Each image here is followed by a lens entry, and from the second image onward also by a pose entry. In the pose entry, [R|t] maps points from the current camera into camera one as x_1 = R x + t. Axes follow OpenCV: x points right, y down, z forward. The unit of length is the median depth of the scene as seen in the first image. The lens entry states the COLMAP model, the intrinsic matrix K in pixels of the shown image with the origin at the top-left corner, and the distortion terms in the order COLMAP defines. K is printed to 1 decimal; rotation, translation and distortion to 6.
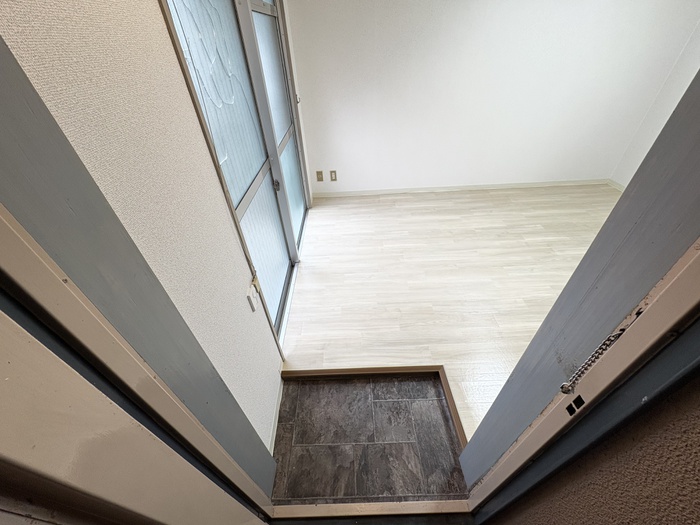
lens RADIAL K [[278.9, 0, 350.9], [0, 278.9, 263.3], [0, 0, 1]] dist [0.001746, -0.000119]
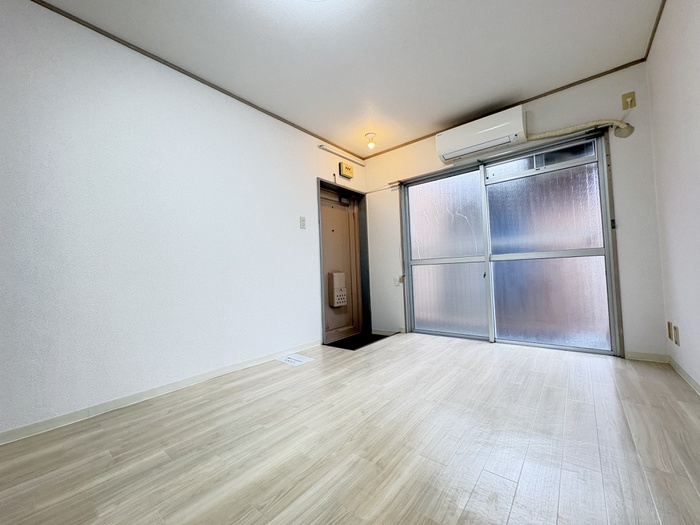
lens RADIAL K [[278.9, 0, 348.1], [0, 278.9, 265.5], [0, 0, 1]] dist [0.001746, -0.000119]
pose [[-0.651650, 0.049179, -0.756924, 0.984149], [-0.426238, 0.801700, 0.419044, -0.457101], [0.627434, 0.595700, -0.501466, 0.918543]]
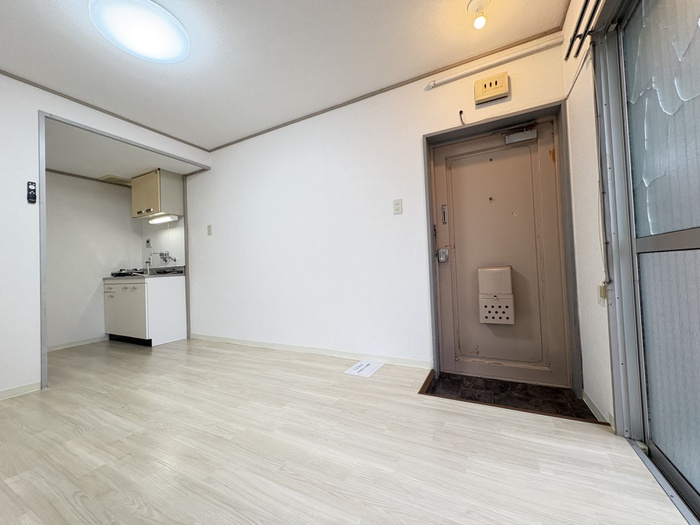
lens RADIAL K [[278.9, 0, 348.6], [0, 278.9, 261.7], [0, 0, 1]] dist [0.001746, -0.000119]
pose [[-0.871910, 0.088524, 0.481597, -0.005312], [0.363127, 0.776703, 0.514656, -0.427432], [-0.328499, 0.623615, -0.709361, 0.932923]]
